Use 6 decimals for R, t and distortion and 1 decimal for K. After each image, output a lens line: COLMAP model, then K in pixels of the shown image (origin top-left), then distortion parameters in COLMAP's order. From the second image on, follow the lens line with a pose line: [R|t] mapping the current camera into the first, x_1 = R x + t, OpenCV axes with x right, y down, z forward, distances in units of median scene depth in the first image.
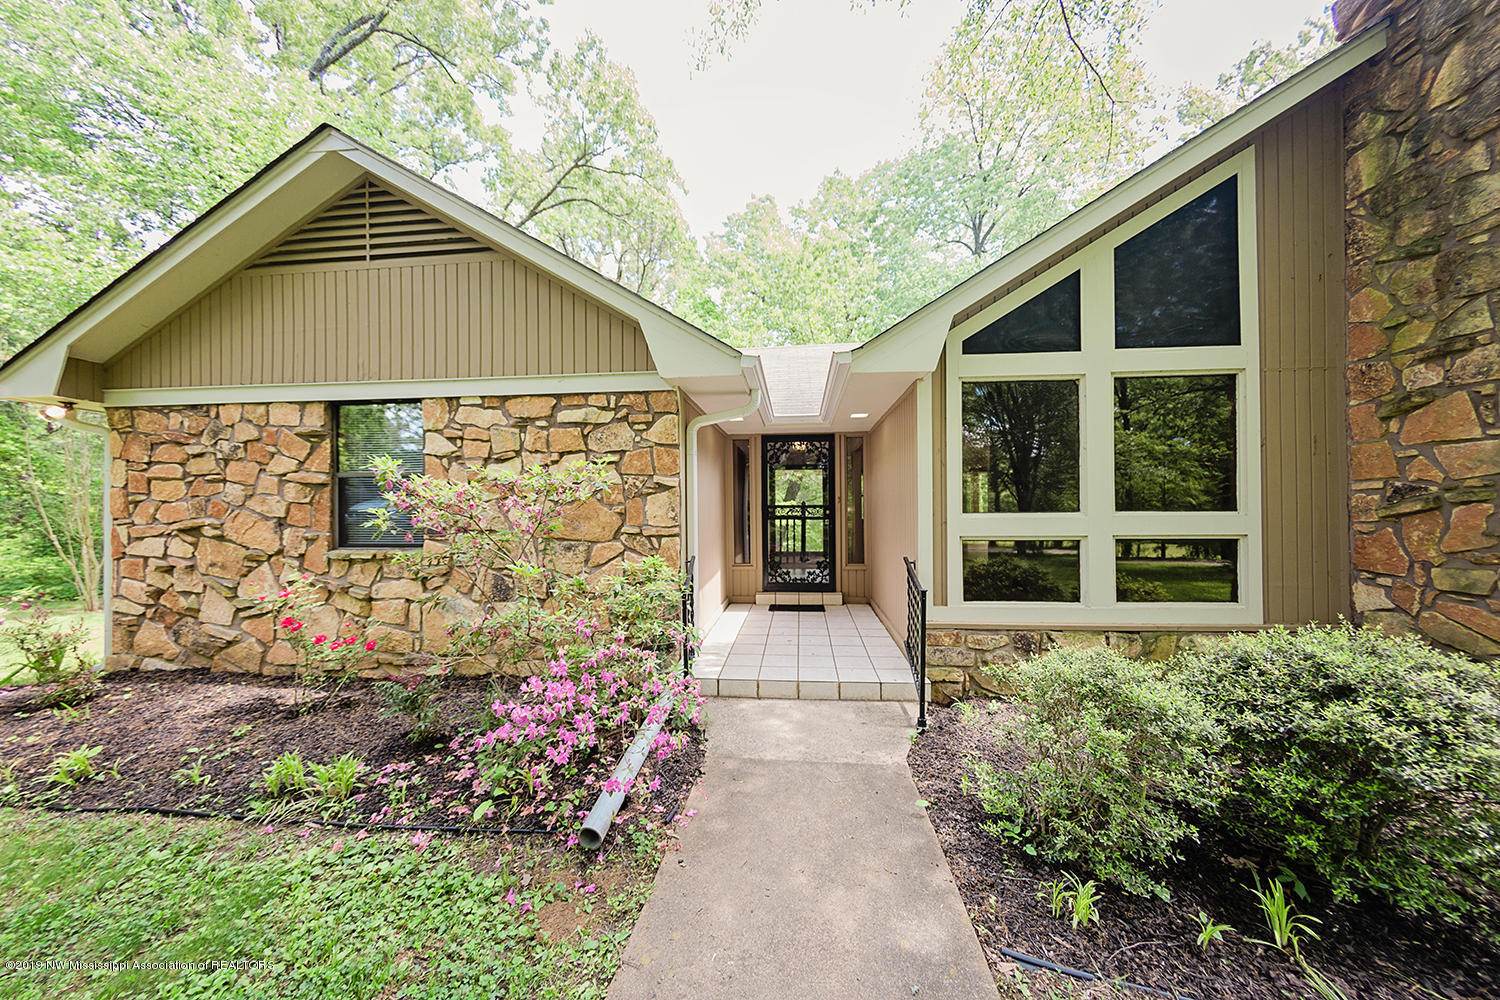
lens RADIAL K [[493.9, 0, 755.3], [0, 493.9, 506.9], [0, 0, 1]] dist [-0.002007, -0.000106]
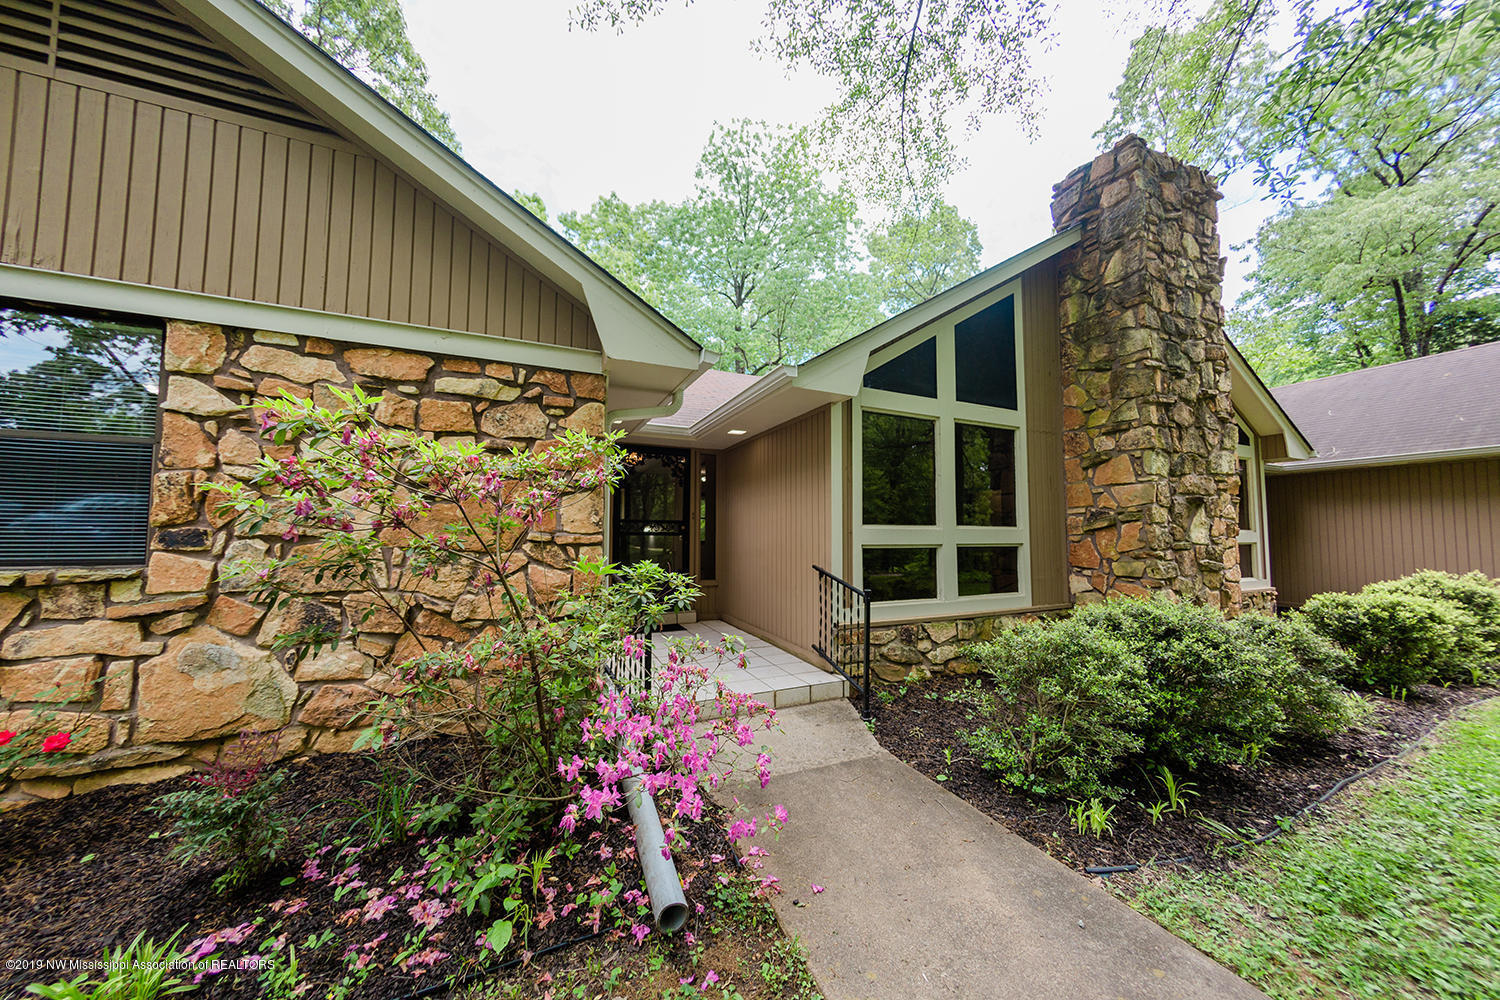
lens RADIAL K [[493.9, 0, 747.1], [0, 493.9, 506.5], [0, 0, 1]] dist [-0.002007, -0.000106]
pose [[0.872242, 0.039792, 0.487453, -0.344974], [-0.012608, 0.998183, -0.058923, 0.039489], [-0.488912, 0.045249, 0.871159, 0.130978]]
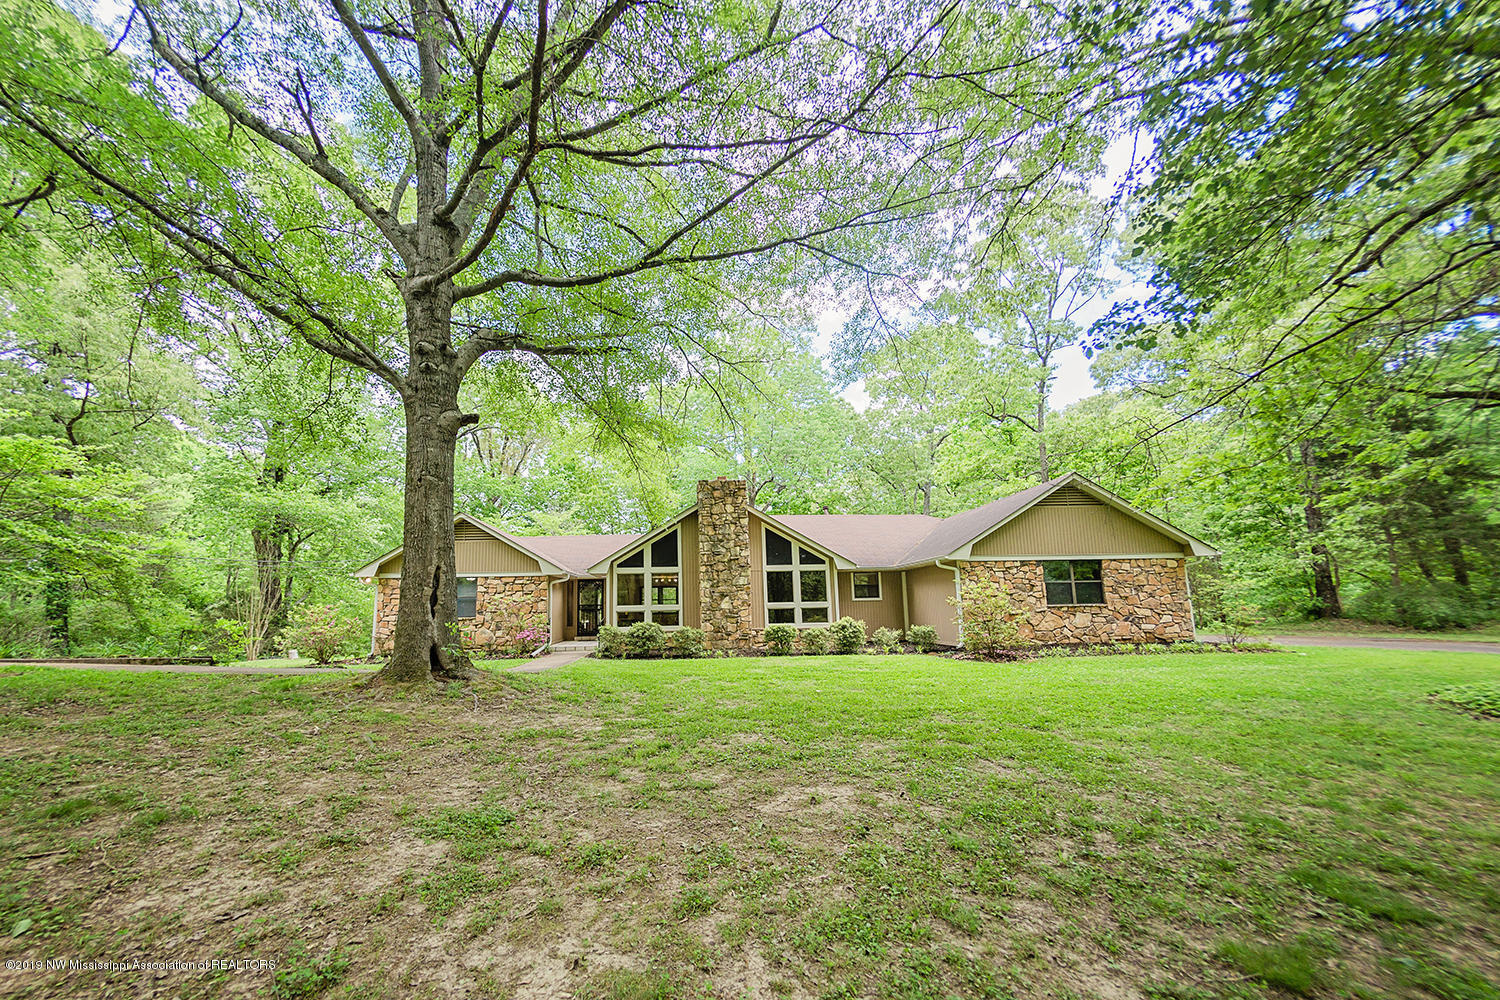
lens RADIAL K [[493.9, 0, 696.0], [0, 493.9, 549.9], [0, 0, 1]] dist [-0.002007, -0.000106]
pose [[0.991647, 0.003892, 0.128922, 0.507689], [0.011639, 0.992766, -0.119500, 0.048264], [-0.128454, 0.120002, 0.984428, -3.035899]]
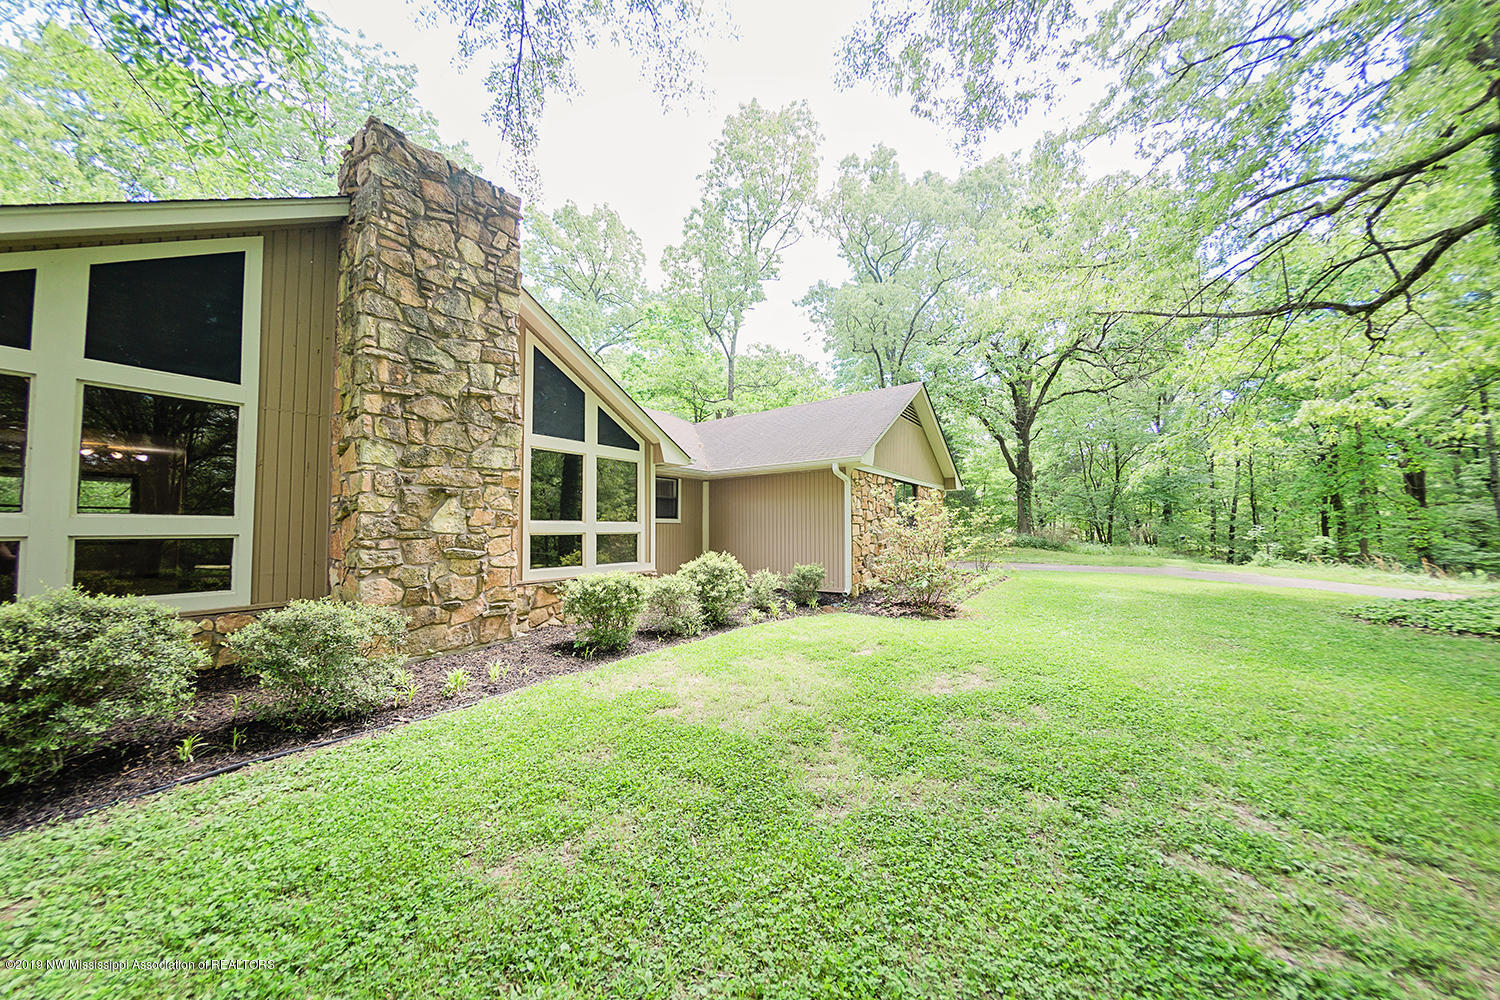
lens RADIAL K [[493.9, 0, 748.5], [0, 493.9, 507.1], [0, 0, 1]] dist [-0.002007, -0.000106]
pose [[0.509253, 0.048269, 0.859262, 0.513997], [-0.000937, 0.998456, -0.055533, 0.049132], [-0.860616, 0.027475, 0.508513, -0.672533]]
